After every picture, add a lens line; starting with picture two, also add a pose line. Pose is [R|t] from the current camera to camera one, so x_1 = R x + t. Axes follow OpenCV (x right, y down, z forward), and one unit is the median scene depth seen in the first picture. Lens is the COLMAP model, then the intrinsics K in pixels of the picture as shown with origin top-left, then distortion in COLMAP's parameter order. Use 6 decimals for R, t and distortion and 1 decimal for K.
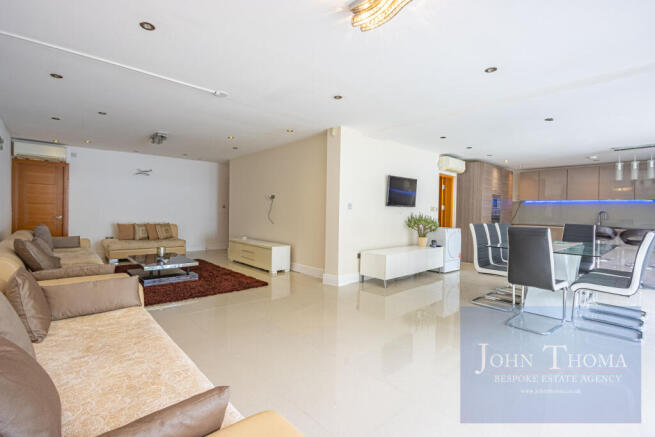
lens RADIAL K [[305.7, 0, 323.0], [0, 305.7, 214.1], [0, 0, 1]] dist [-0.016135, 0.001598]
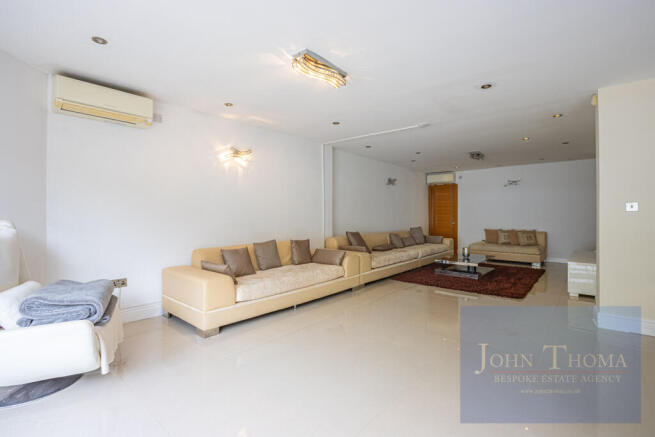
lens RADIAL K [[305.7, 0, 323.0], [0, 305.7, 214.1], [0, 0, 1]] dist [-0.016135, 0.001598]
pose [[0.122040, -0.023627, -0.992244, 0.552503], [-0.006358, 0.999677, -0.024586, 0.007346], [0.992505, 0.009309, 0.121850, 0.275318]]
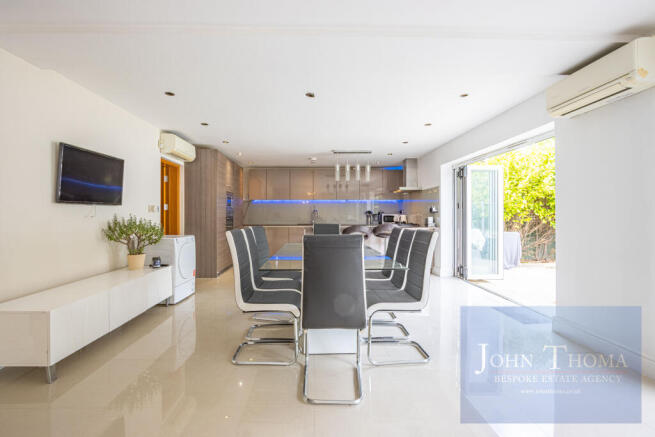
lens RADIAL K [[305.7, 0, 323.0], [0, 305.7, 214.1], [0, 0, 1]] dist [-0.016135, 0.001598]
pose [[0.643139, -0.018802, 0.765519, 0.105046], [0.022277, 0.999735, 0.005839, -0.000678], [-0.765425, 0.013299, 0.643387, 0.330397]]
